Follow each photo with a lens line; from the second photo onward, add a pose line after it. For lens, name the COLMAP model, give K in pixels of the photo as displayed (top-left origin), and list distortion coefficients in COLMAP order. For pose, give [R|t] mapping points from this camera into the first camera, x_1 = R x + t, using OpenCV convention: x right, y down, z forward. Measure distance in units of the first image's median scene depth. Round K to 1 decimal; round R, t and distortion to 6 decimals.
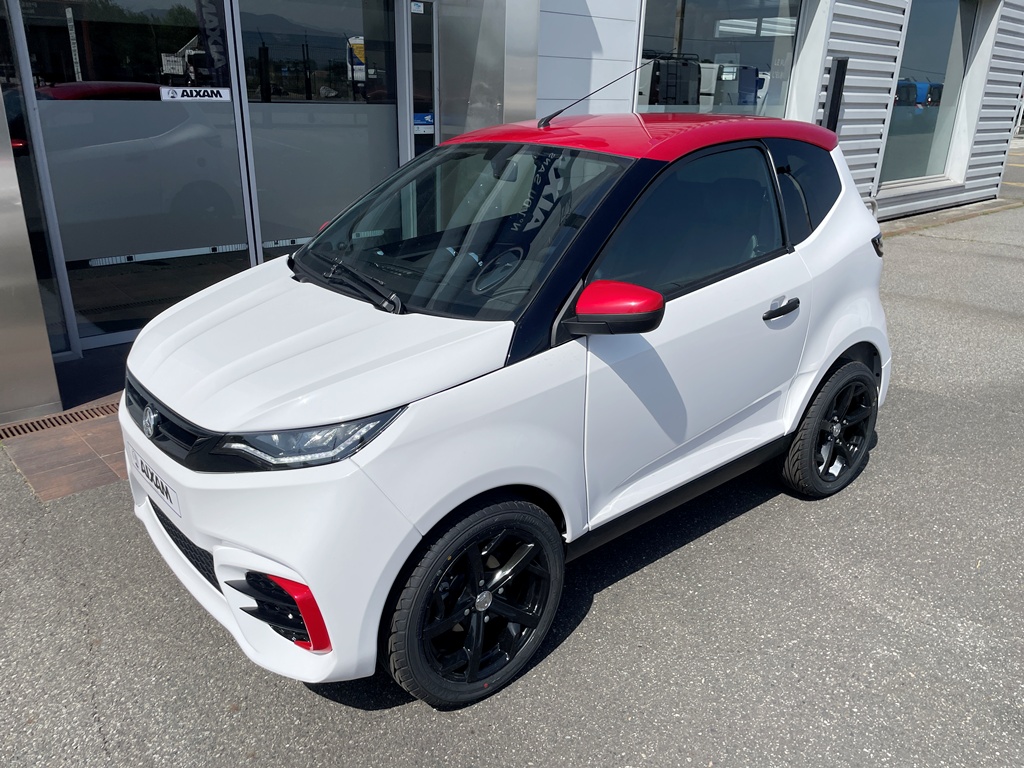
lens RADIAL K [[795.7, 0, 512.0], [0, 795.7, 384.0], [0, 0, 1]] dist [0.082885, -0.112443]
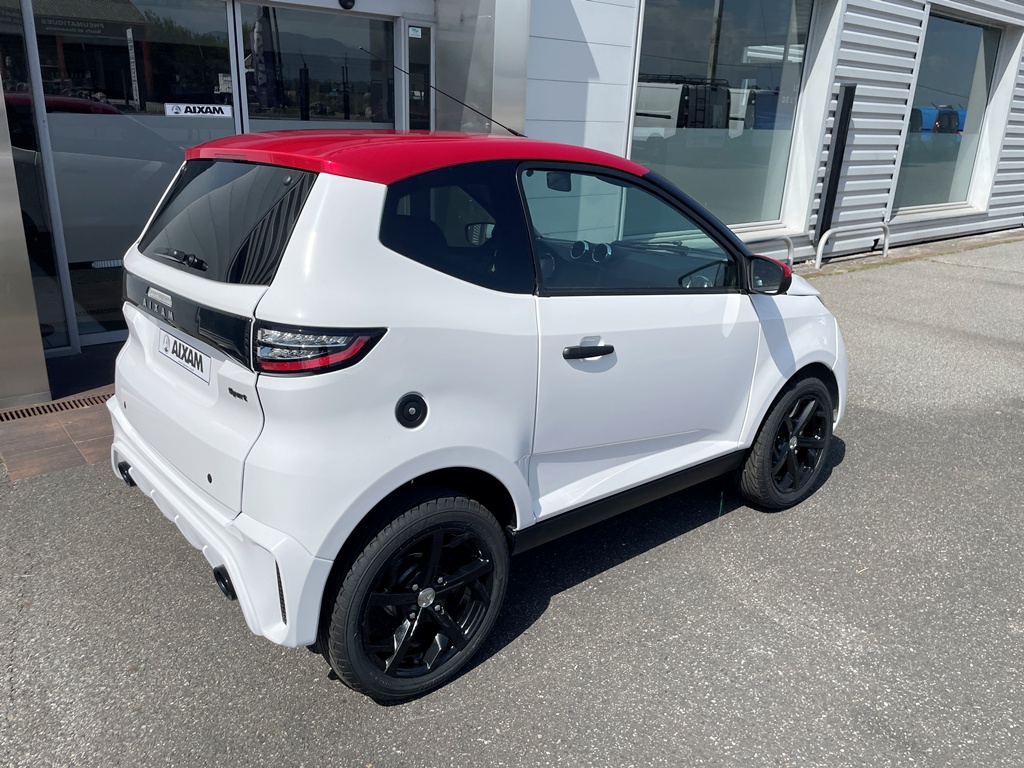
lens RADIAL K [[796.6, 0, 507.2], [0, 796.6, 373.1], [0, 0, 1]] dist [0.082870, -0.116162]
pose [[0.997761, 0.032271, -0.058574, 0.101654], [-0.034415, 0.998760, -0.035965, 0.013981], [0.057341, 0.037900, 0.997635, -0.032687]]
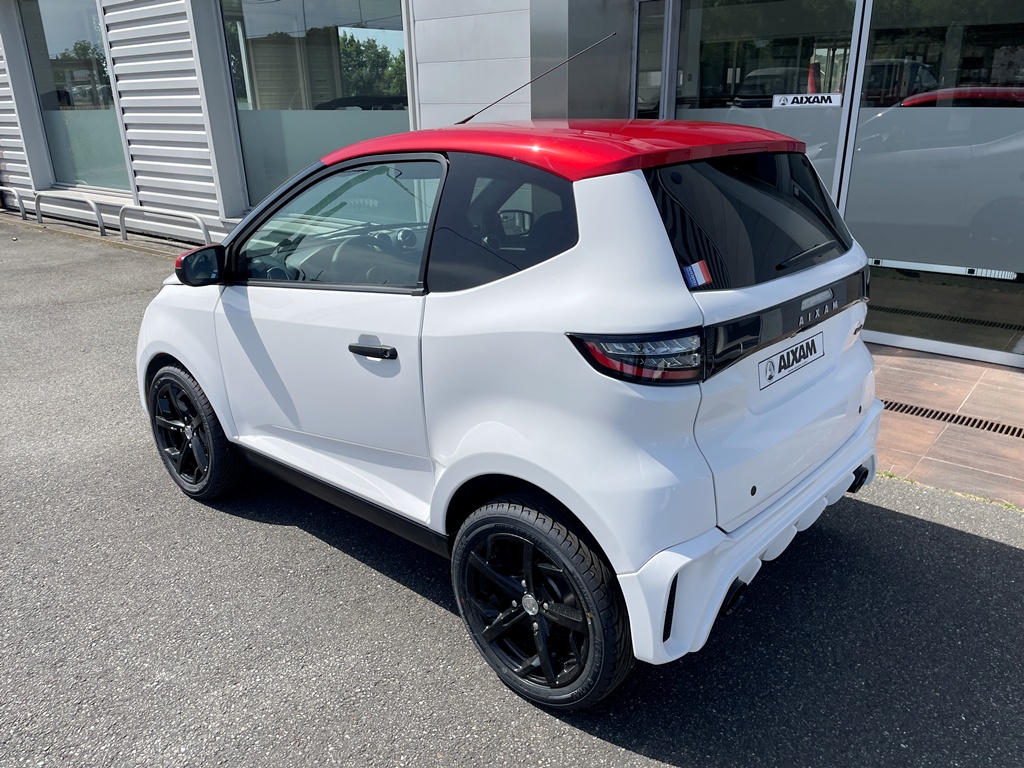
lens RADIAL K [[795.7, 0, 512.0], [0, 795.7, 384.0], [0, 0, 1]] dist [0.082885, -0.112443]
pose [[0.113758, 0.311375, -0.943454, 0.729511], [-0.318026, 0.911064, 0.262339, -0.207357], [0.941233, 0.270199, 0.202666, 0.615637]]
